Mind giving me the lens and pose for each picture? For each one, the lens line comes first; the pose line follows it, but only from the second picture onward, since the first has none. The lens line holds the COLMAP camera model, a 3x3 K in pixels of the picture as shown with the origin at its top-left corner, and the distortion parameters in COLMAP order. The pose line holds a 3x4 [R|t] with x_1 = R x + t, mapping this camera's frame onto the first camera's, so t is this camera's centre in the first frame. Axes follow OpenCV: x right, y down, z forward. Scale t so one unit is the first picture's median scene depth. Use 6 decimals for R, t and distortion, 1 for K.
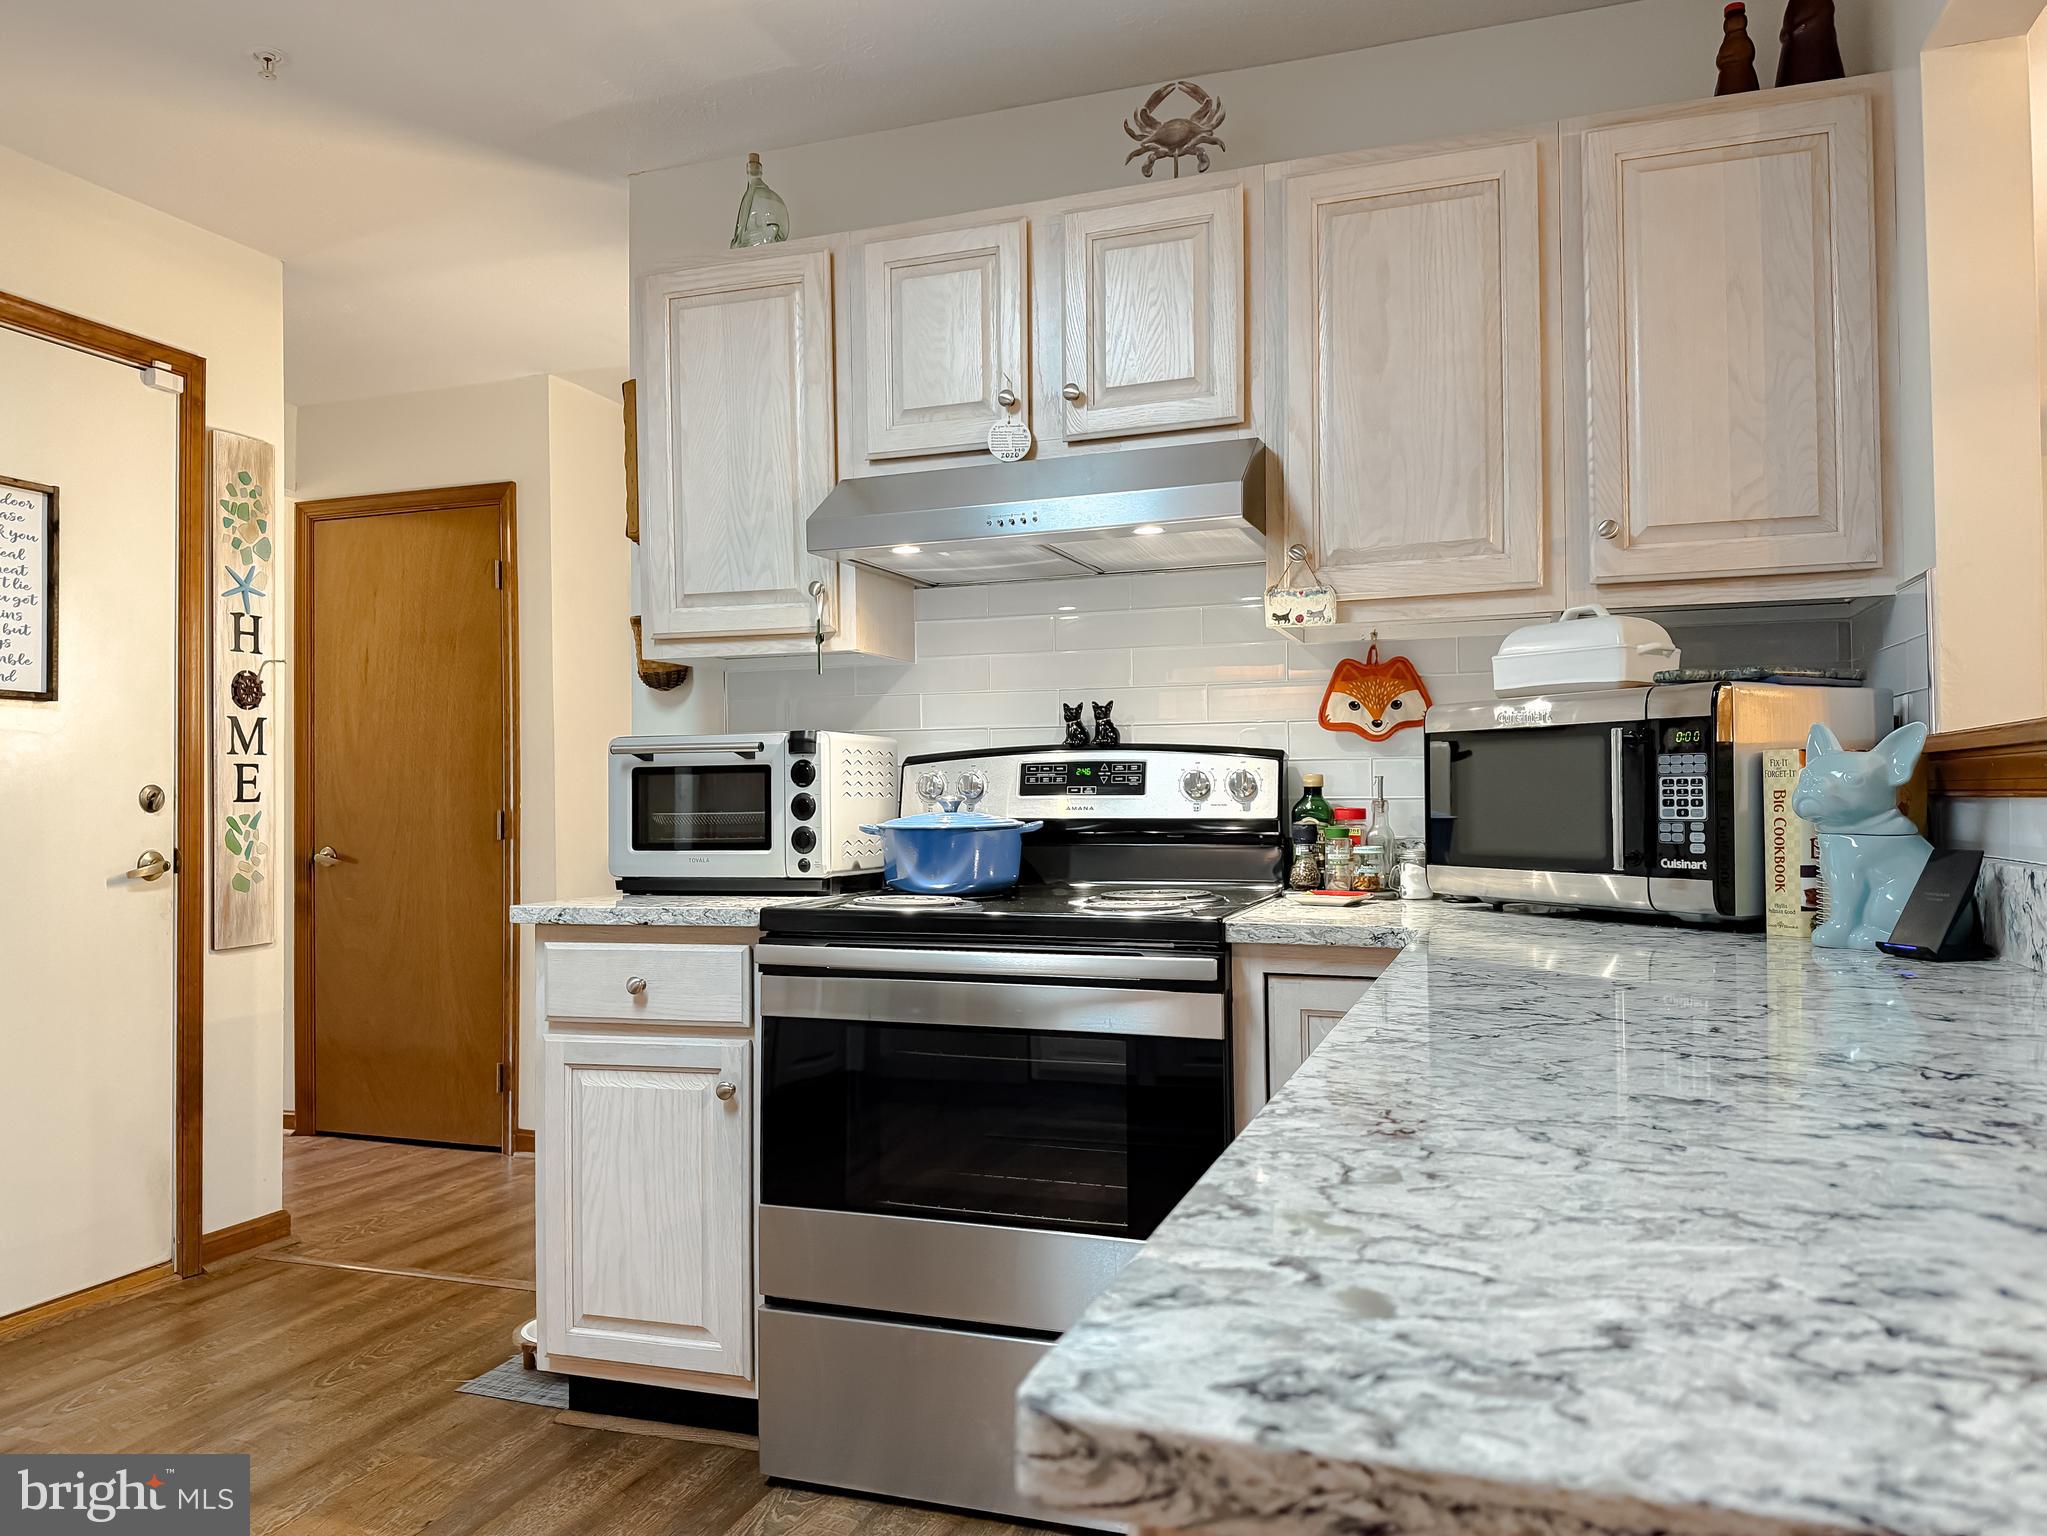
lens RADIAL K [[1462.6, 0, 1017.3], [0, 1462.6, 776.8], [0, 0, 1]] dist [0.054462, -0.069728]
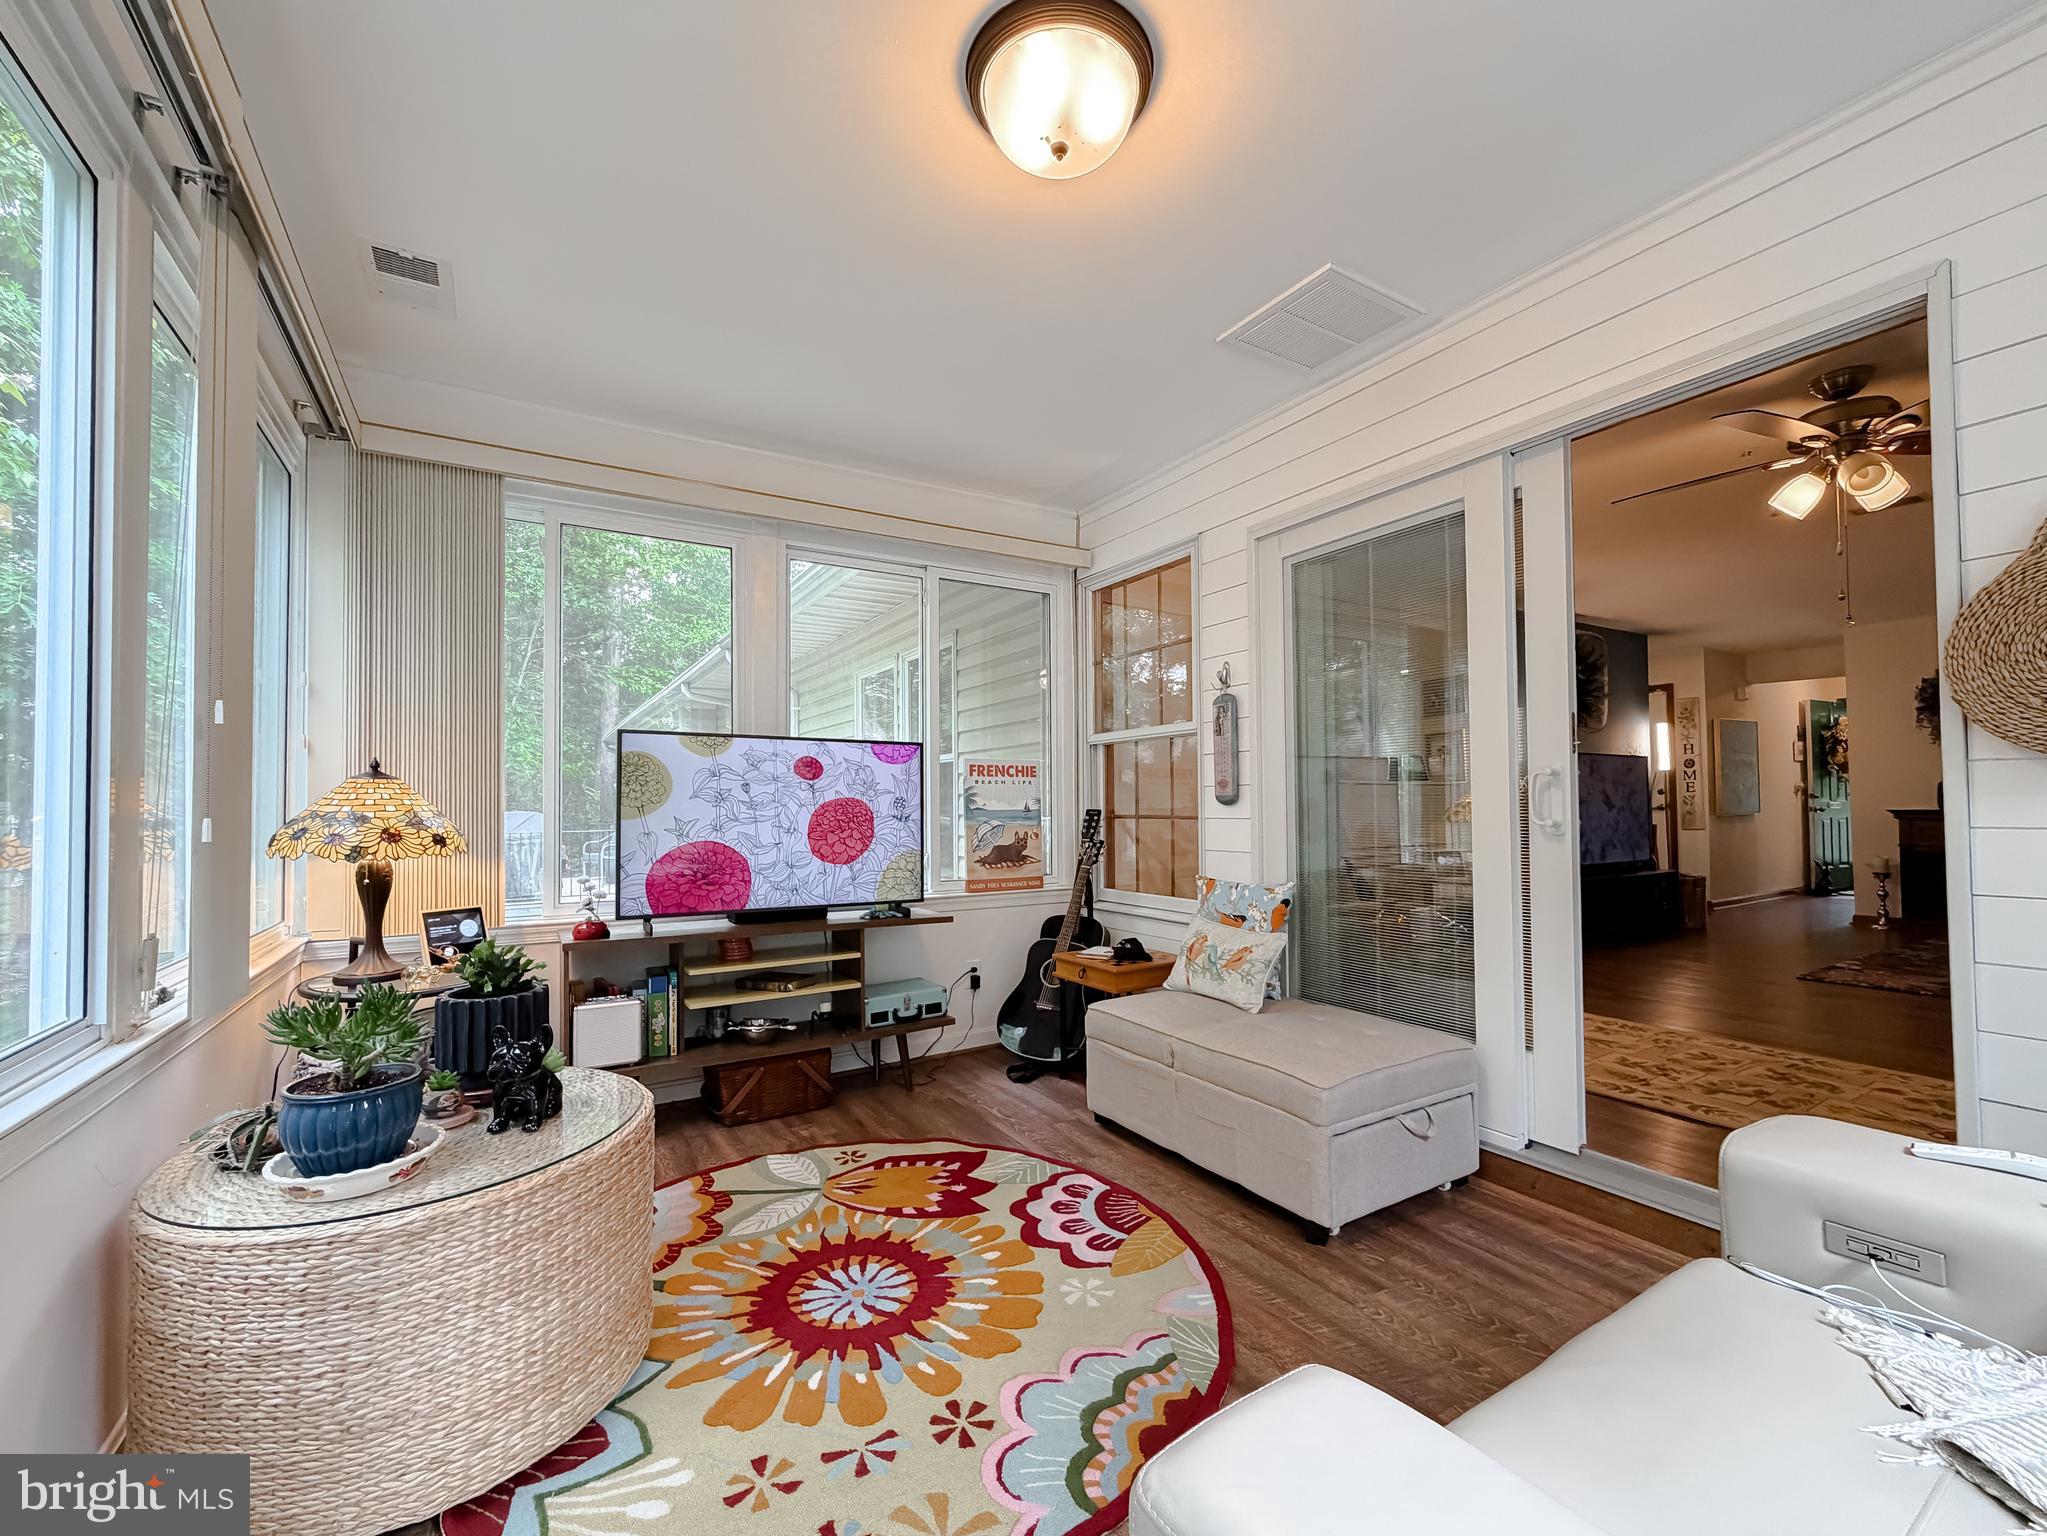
lens RADIAL K [[821.7, 0, 1039.6], [0, 821.7, 790.1], [0, 0, 1]] dist [-0.001470, -0.000752]
pose [[-0.627049, -0.000574, -0.778980, 3.048121], [0.031329, 0.999172, -0.025955, 0.019116], [0.778350, -0.040680, -0.626511, 1.379480]]
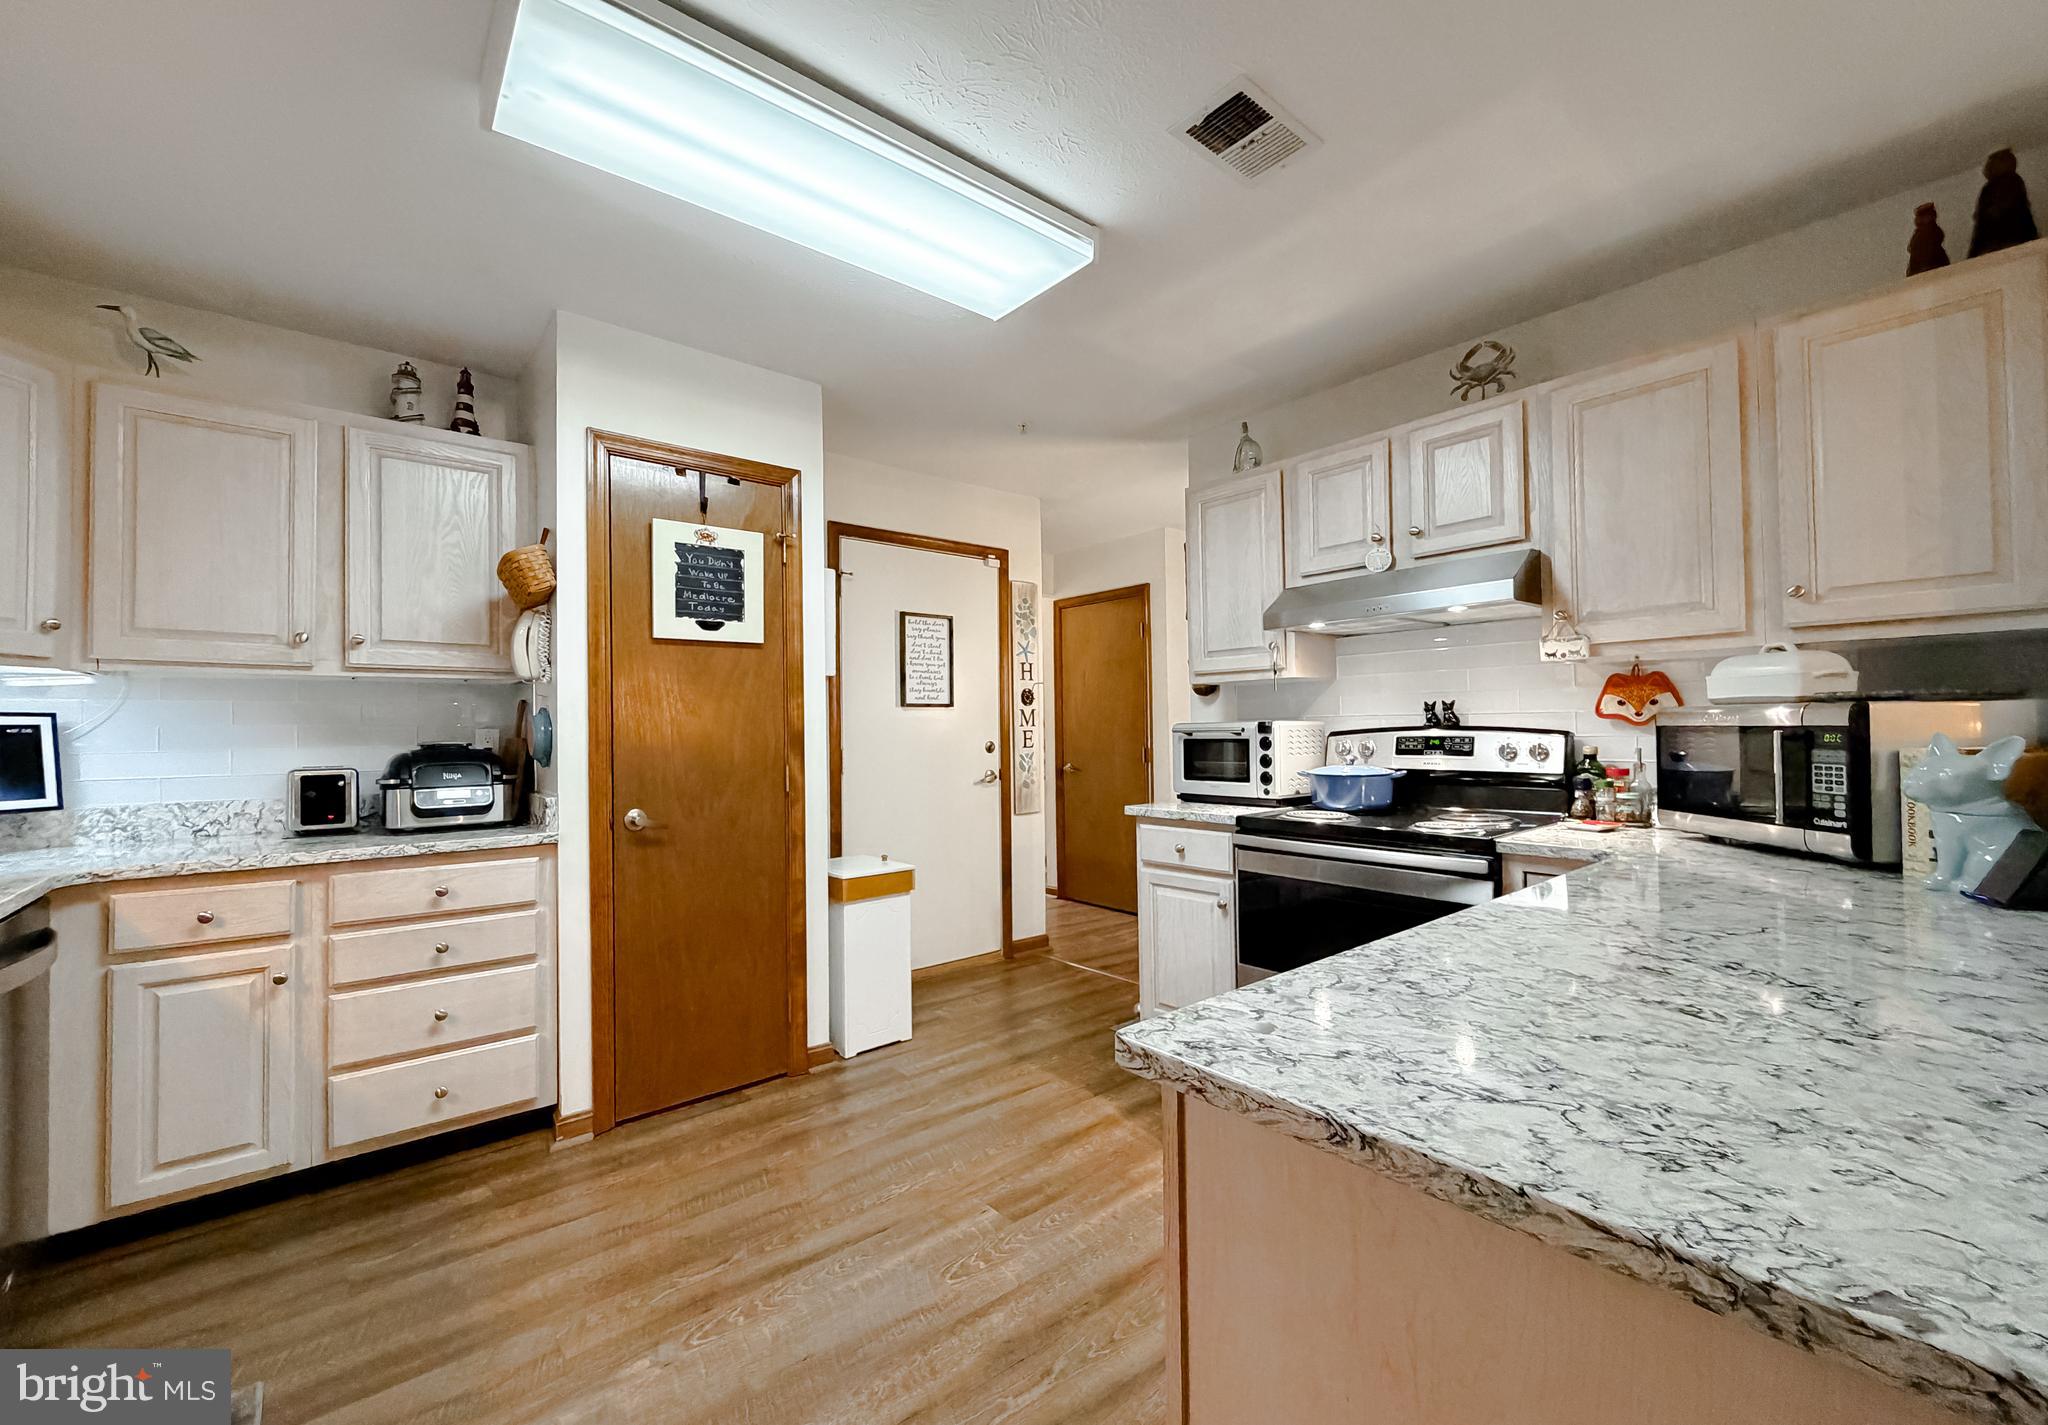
lens RADIAL K [[831.1, 0, 1010.0], [0, 831.1, 722.3], [0, 0, 1]] dist [0.000382, -0.000949]
pose [[0.860175, -0.006488, -0.509958, 0.119971], [0.013435, 0.999860, 0.009942, -0.045630], [0.509822, -0.015403, 0.860142, -0.109840]]
